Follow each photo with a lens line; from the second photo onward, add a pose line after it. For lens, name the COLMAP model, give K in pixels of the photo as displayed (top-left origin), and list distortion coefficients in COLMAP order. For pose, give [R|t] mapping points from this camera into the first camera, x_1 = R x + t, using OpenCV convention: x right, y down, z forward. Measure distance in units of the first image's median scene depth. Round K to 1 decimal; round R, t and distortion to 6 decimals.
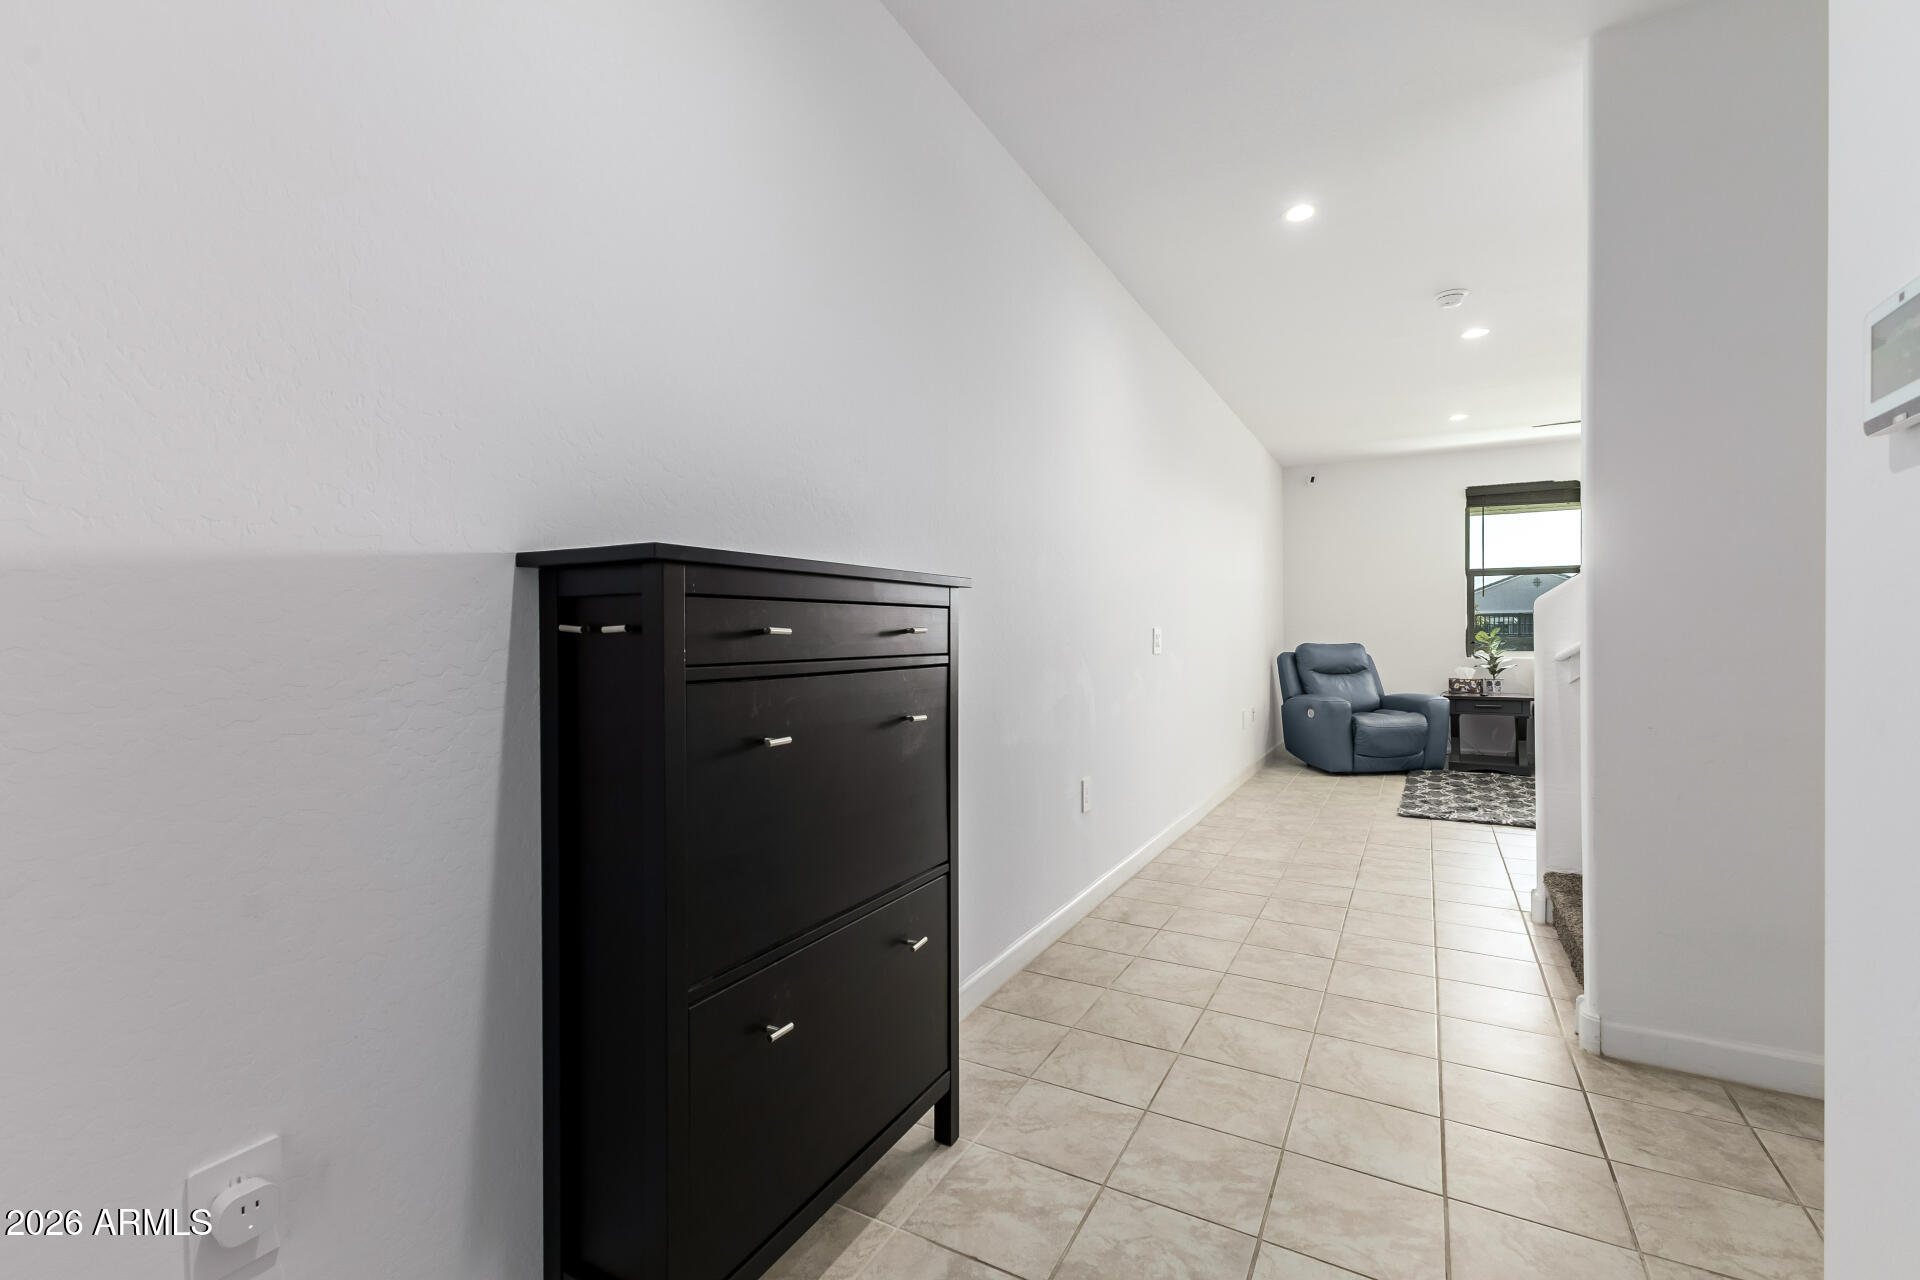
lens RADIAL K [[826.1, 0, 959.4], [0, 826.1, 638.9], [0, 0, 1]] dist [0.008768, -0.000082]
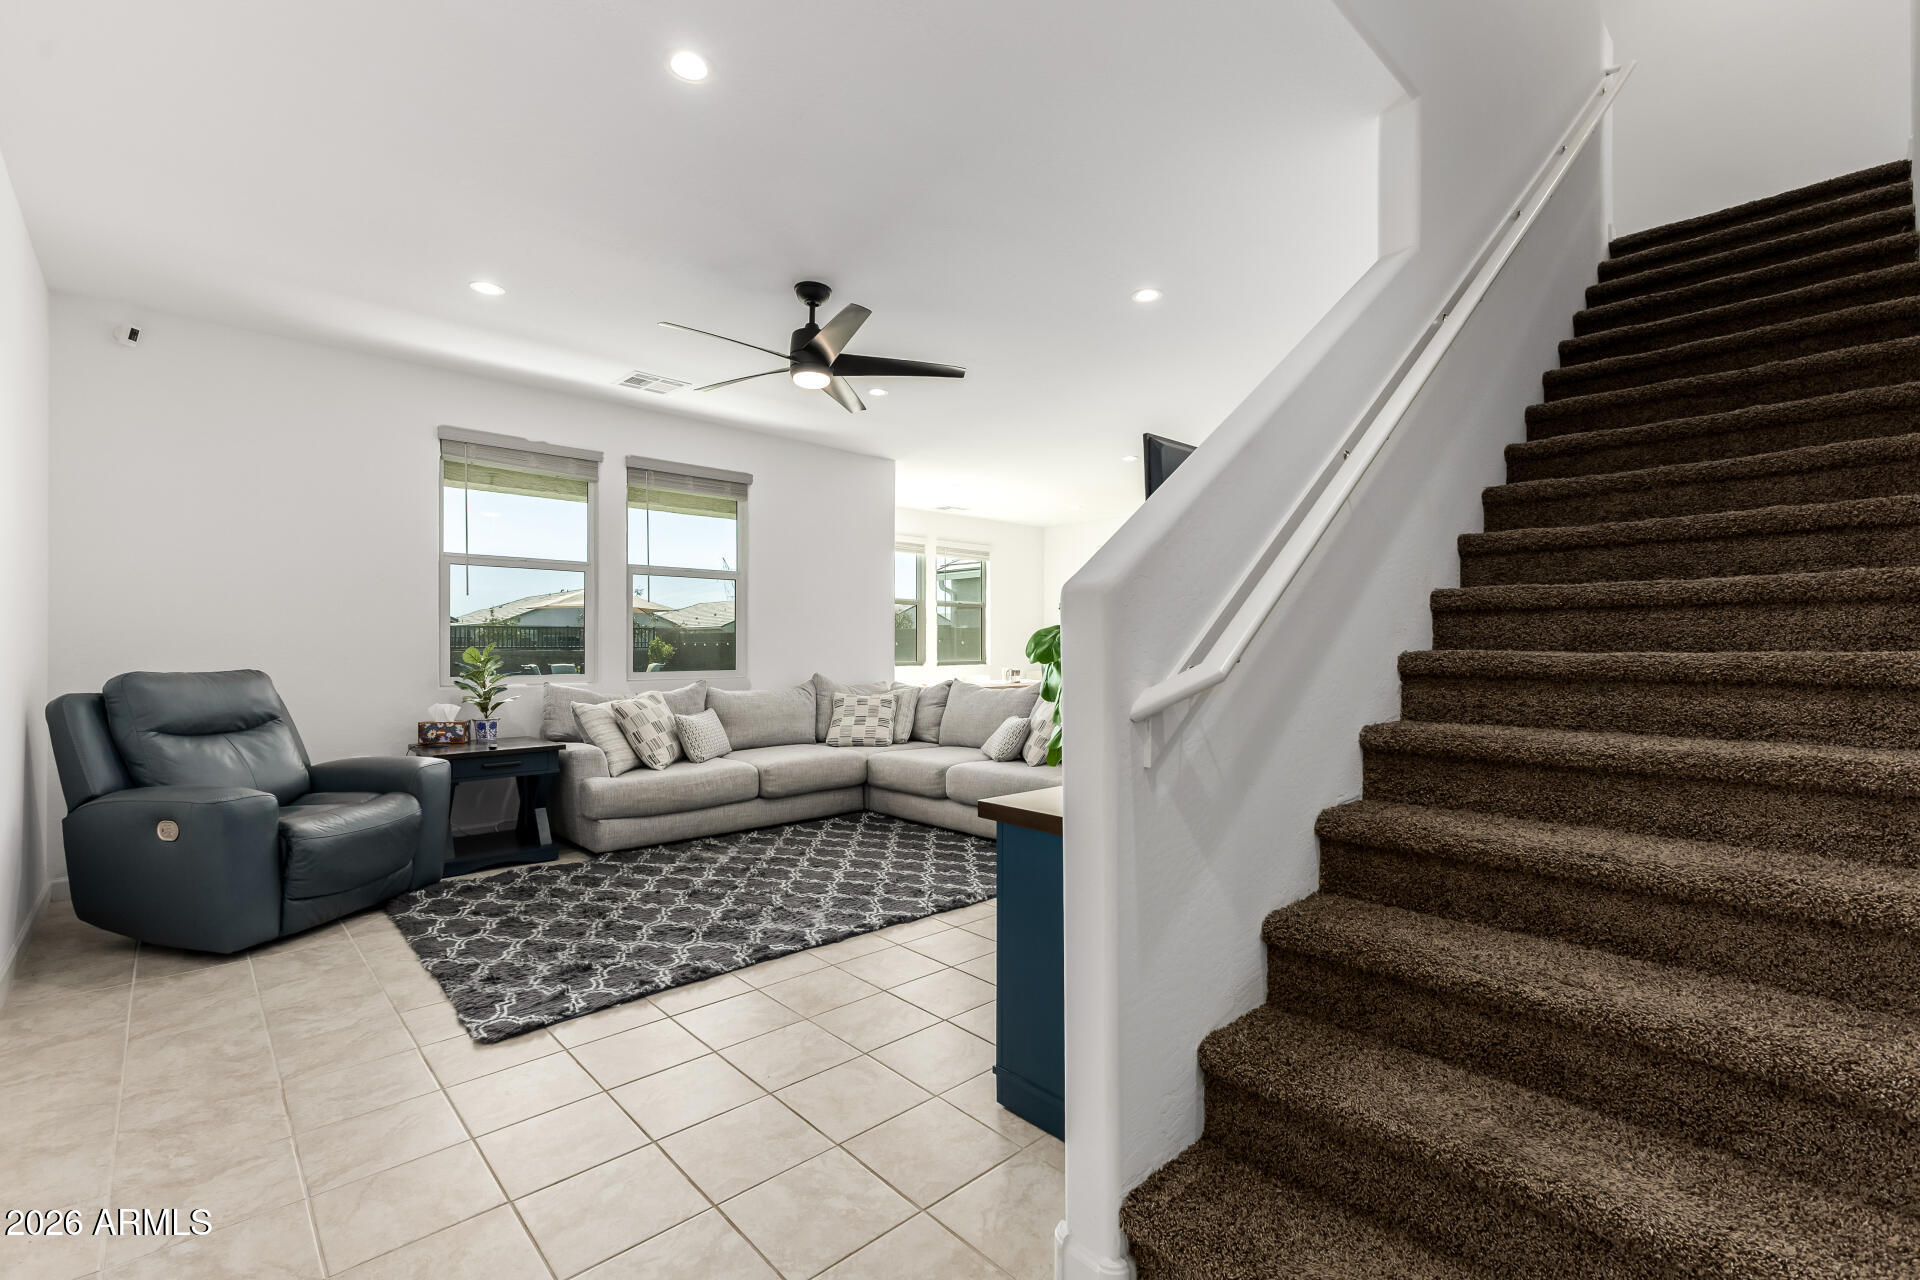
lens RADIAL K [[839.9, 0, 960.0], [0, 839.9, 640.0], [0, 0, 1]] dist [0.001737, 0.000144]
pose [[0.303796, 0.011086, 0.952673, 0.114617], [0.005070, 0.999899, -0.013253, -0.004269], [-0.952724, 0.008856, 0.303709, 0.428428]]
